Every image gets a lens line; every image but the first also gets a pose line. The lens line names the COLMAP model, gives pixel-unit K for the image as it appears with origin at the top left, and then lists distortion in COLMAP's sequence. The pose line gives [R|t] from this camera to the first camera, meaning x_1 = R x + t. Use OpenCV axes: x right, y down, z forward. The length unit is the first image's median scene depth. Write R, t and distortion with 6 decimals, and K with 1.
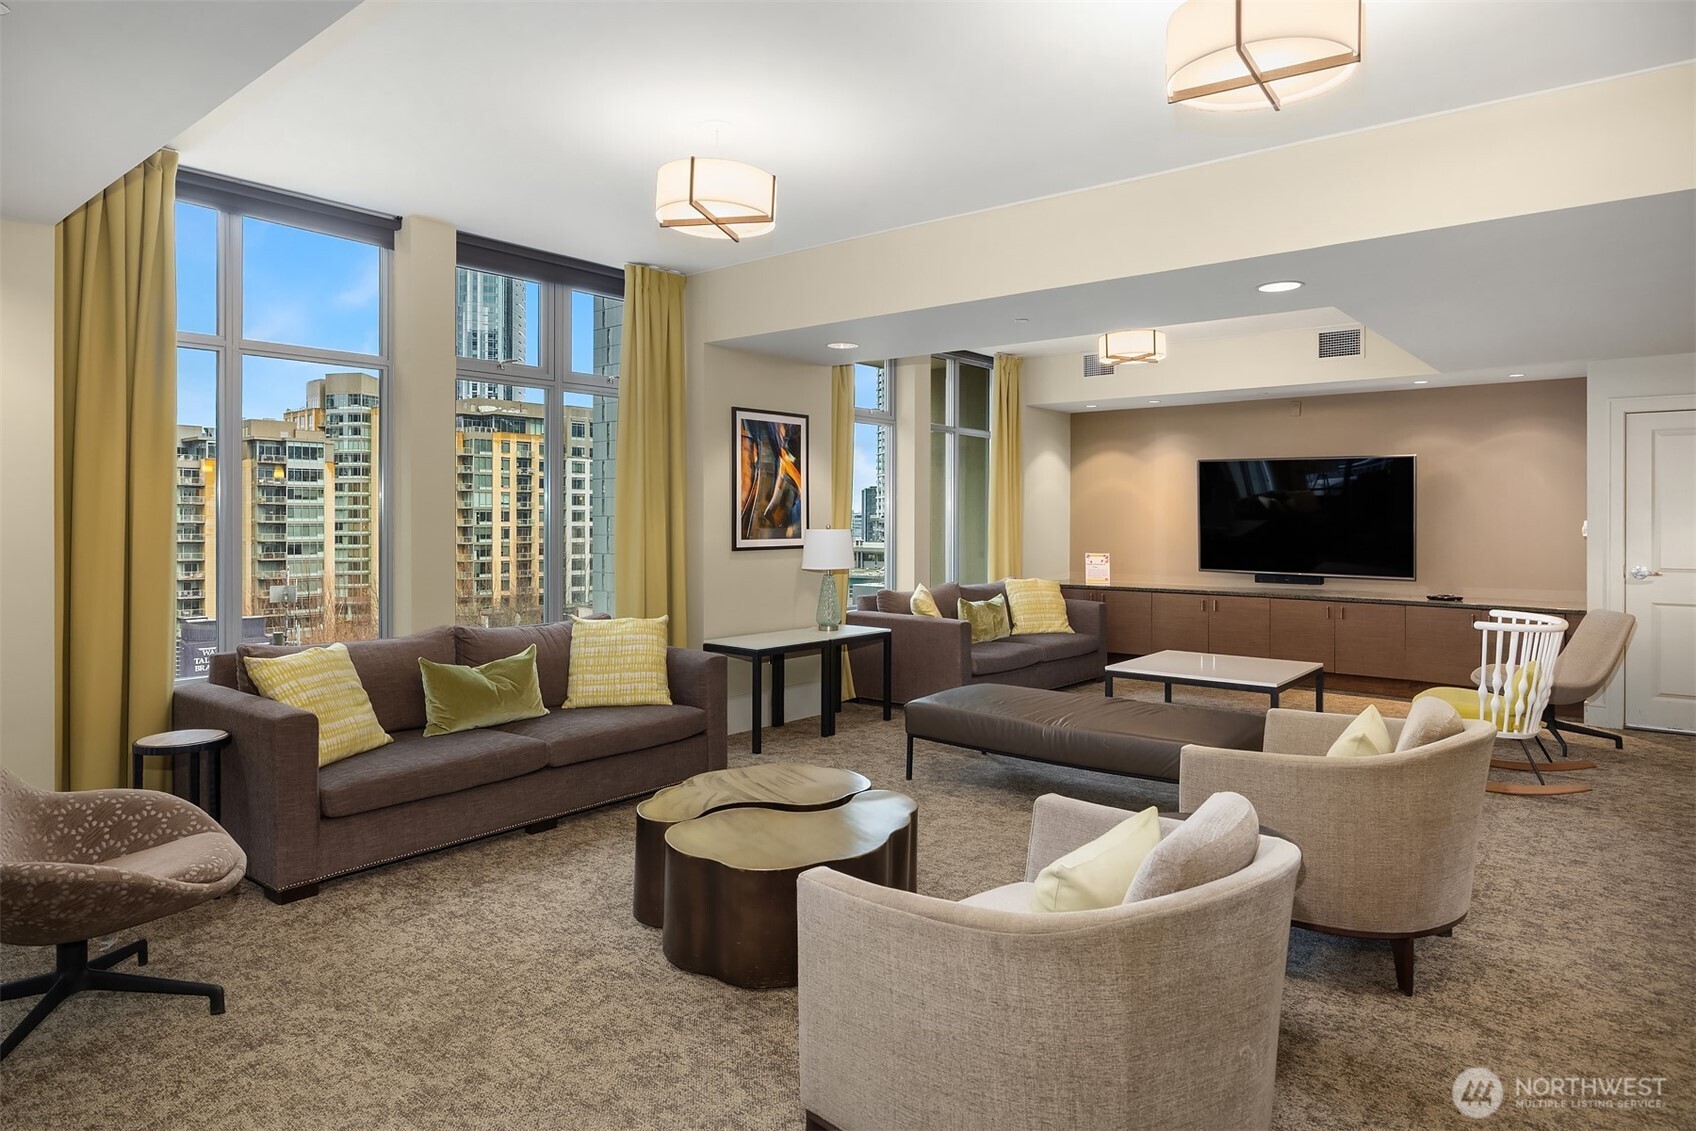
lens RADIAL K [[996.2, 0, 851.1], [0, 996.2, 522.3], [0, 0, 1]] dist [0.000227, 0.000221]
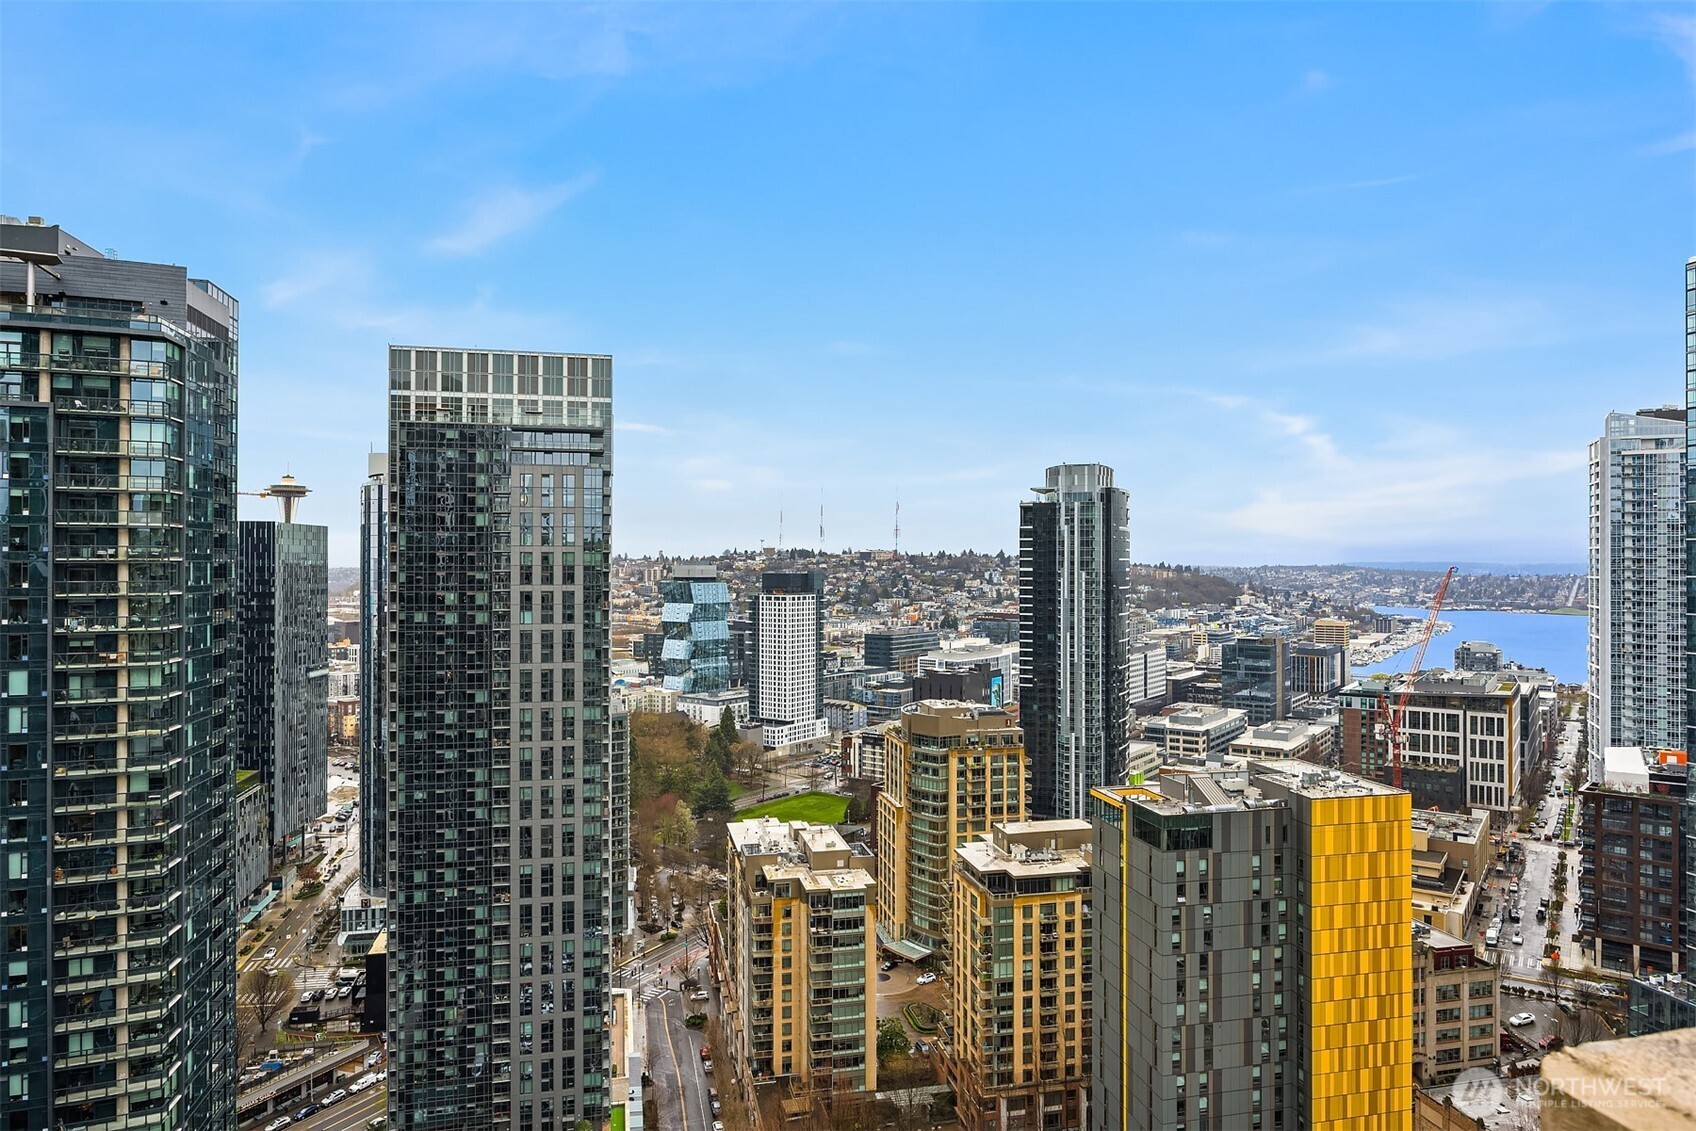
lens RADIAL K [[1017.2, 0, 856.4], [0, 1017.2, 557.6], [0, 0, 1]] dist [-0.002417, -0.000578]
pose [[0.795657, -0.005393, -0.605723, 0.107677], [0.000095, 0.999961, -0.008777, -0.401483], [0.605747, 0.006926, 0.795627, 0.135977]]
